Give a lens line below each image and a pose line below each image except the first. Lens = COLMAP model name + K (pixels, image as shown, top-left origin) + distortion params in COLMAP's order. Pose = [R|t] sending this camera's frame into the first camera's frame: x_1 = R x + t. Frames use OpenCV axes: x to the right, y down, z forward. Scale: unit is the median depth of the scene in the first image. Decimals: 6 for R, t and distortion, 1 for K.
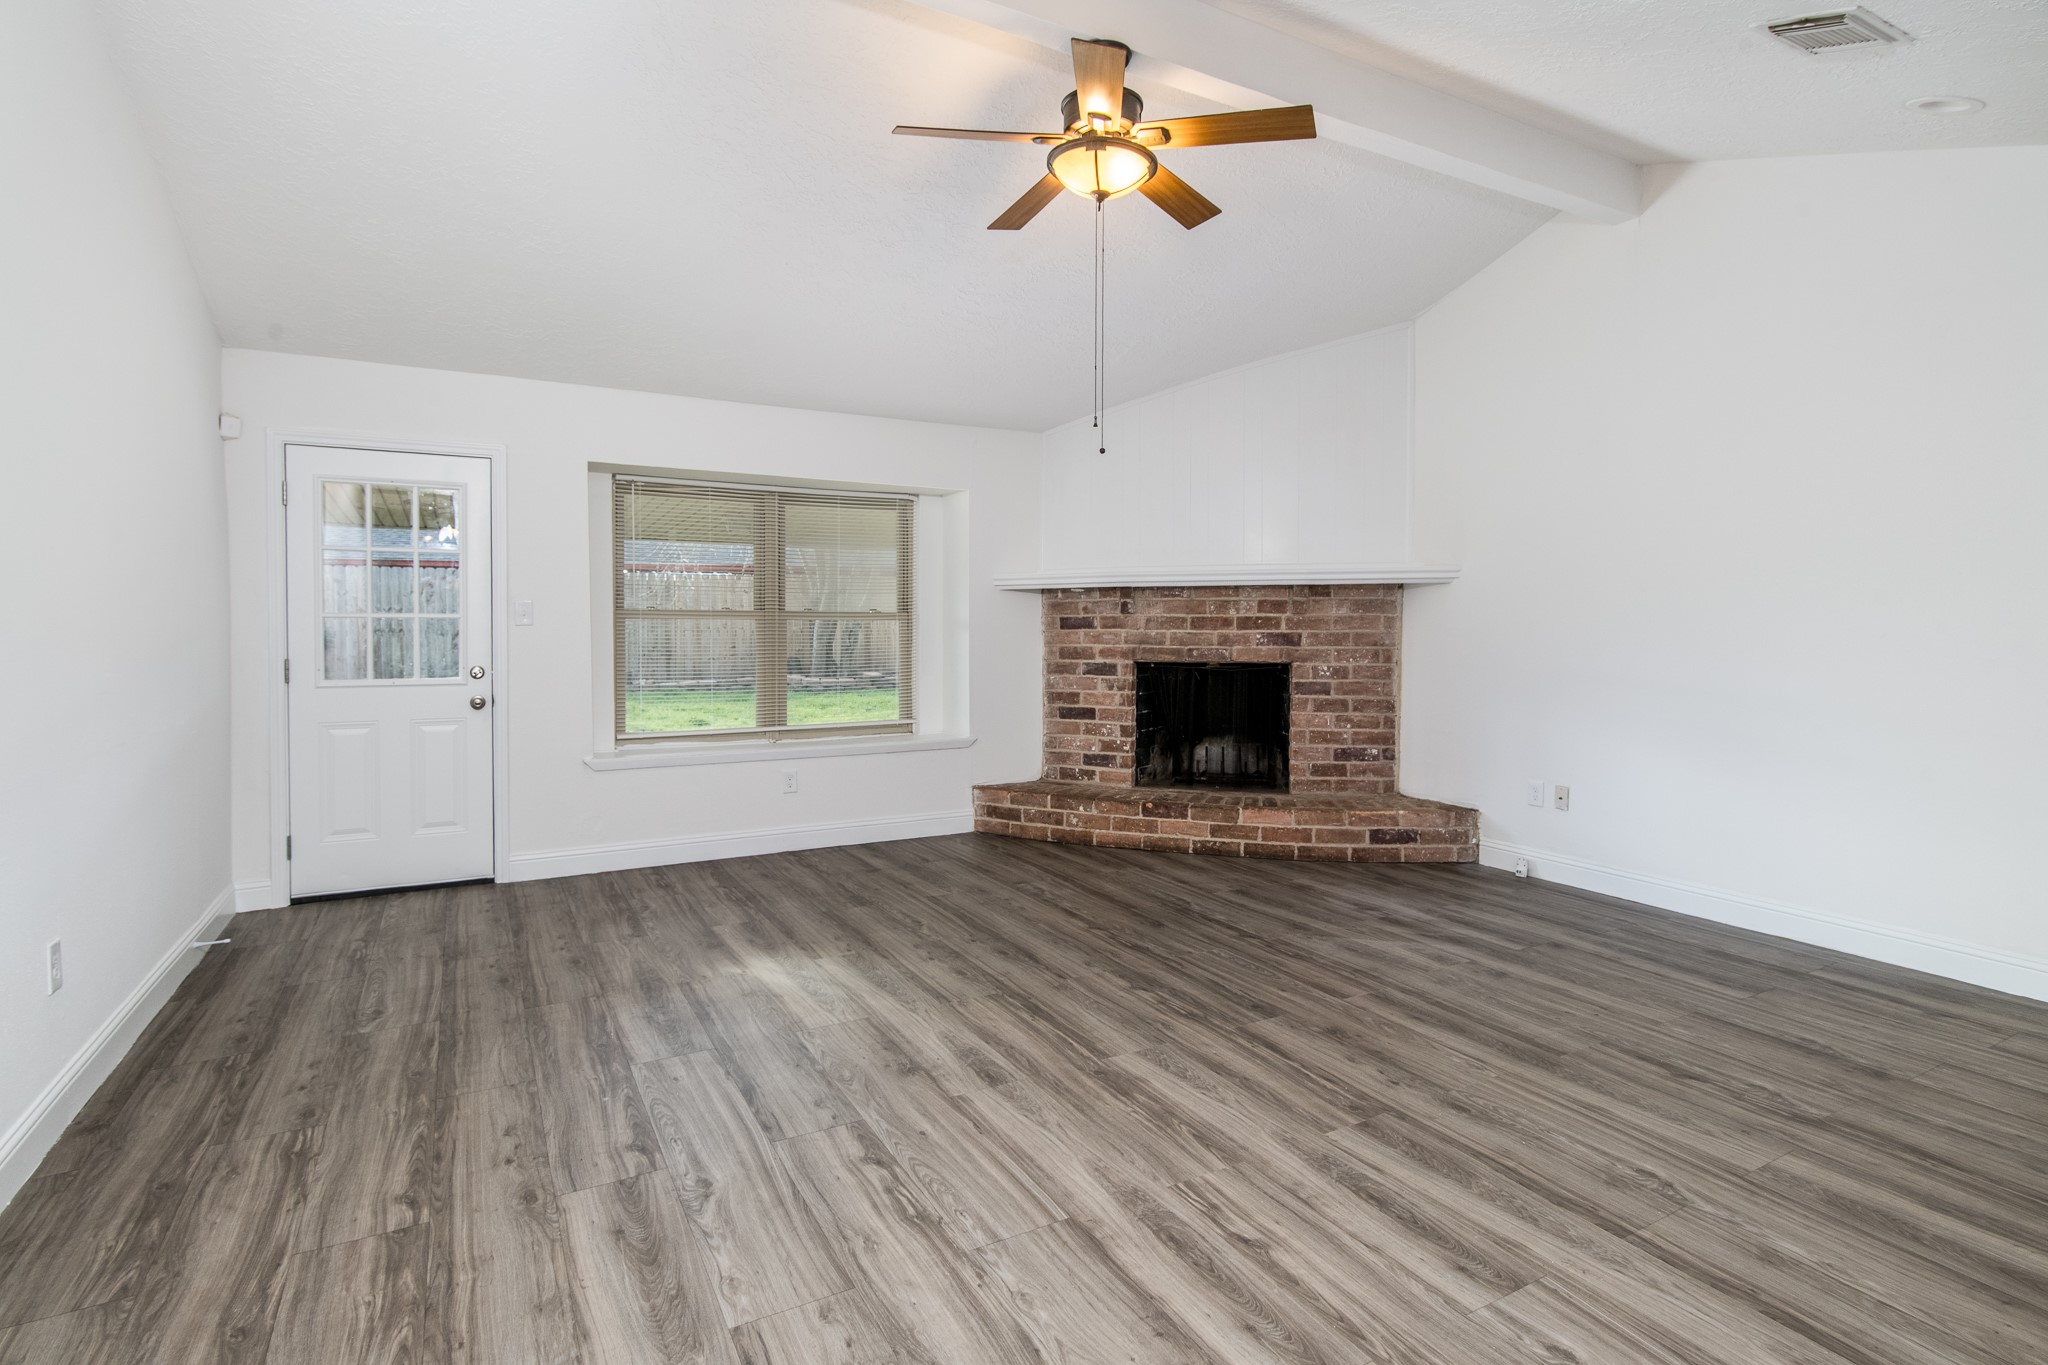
lens RADIAL K [[1026.6, 0, 1012.4], [0, 1026.6, 638.7], [0, 0, 1]] dist [-0.007196, -0.000461]
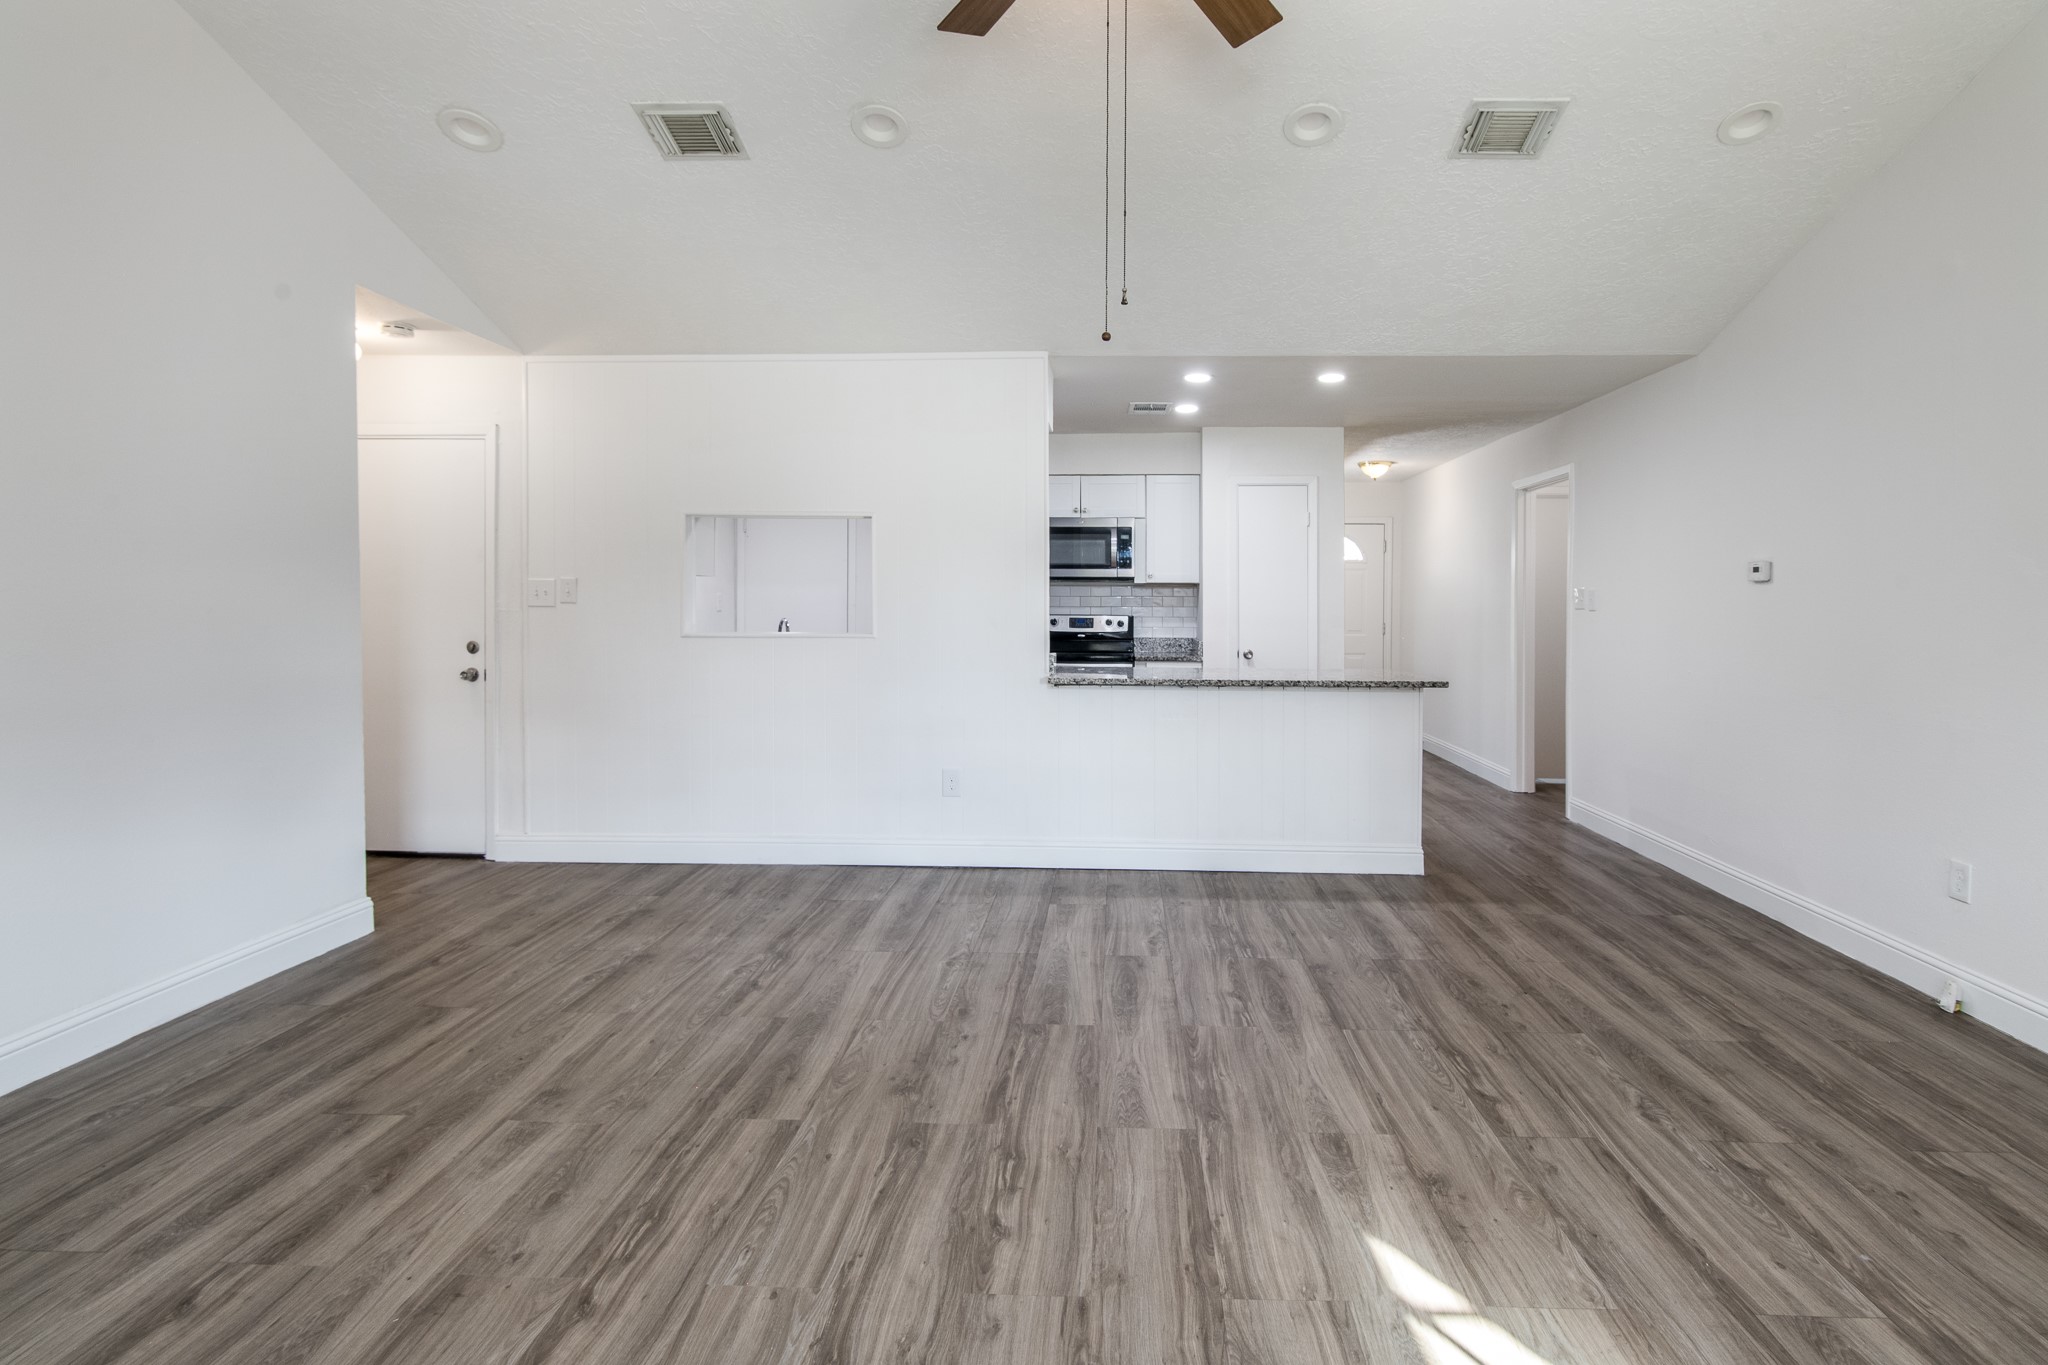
lens RADIAL K [[1026.6, 0, 1086.9], [0, 1026.6, 709.7], [0, 0, 1]] dist [-0.007196, -0.000461]
pose [[-0.865106, -0.062403, 0.497693, -0.121109], [0.002142, 0.991762, 0.128076, -0.019412], [-0.501585, 0.111866, -0.857845, 0.899063]]
